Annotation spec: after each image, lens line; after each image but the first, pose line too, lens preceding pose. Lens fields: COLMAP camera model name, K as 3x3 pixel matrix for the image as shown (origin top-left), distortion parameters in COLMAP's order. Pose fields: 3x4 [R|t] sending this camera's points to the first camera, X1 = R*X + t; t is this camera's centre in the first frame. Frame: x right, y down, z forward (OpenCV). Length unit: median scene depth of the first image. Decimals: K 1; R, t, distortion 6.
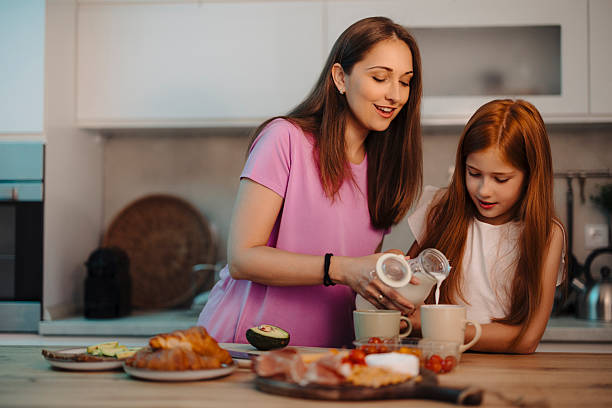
lens RADIAL K [[780.9, 0, 306.0], [0, 780.9, 204.0], [0, 0, 1]] dist [0.077080, -0.042059]
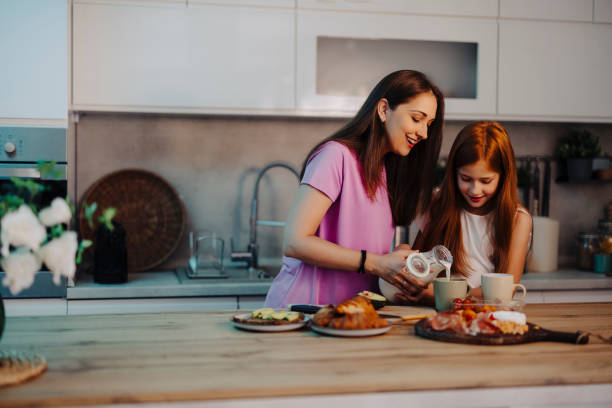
lens RADIAL K [[780.9, 0, 306.0], [0, 780.9, 204.0], [0, 0, 1]] dist [0.077080, -0.042059]
pose [[0.970684, -0.010514, 0.240128, -0.402854], [-0.008081, 0.997050, 0.076322, -0.097504], [-0.240222, -0.076025, 0.967736, -0.294998]]
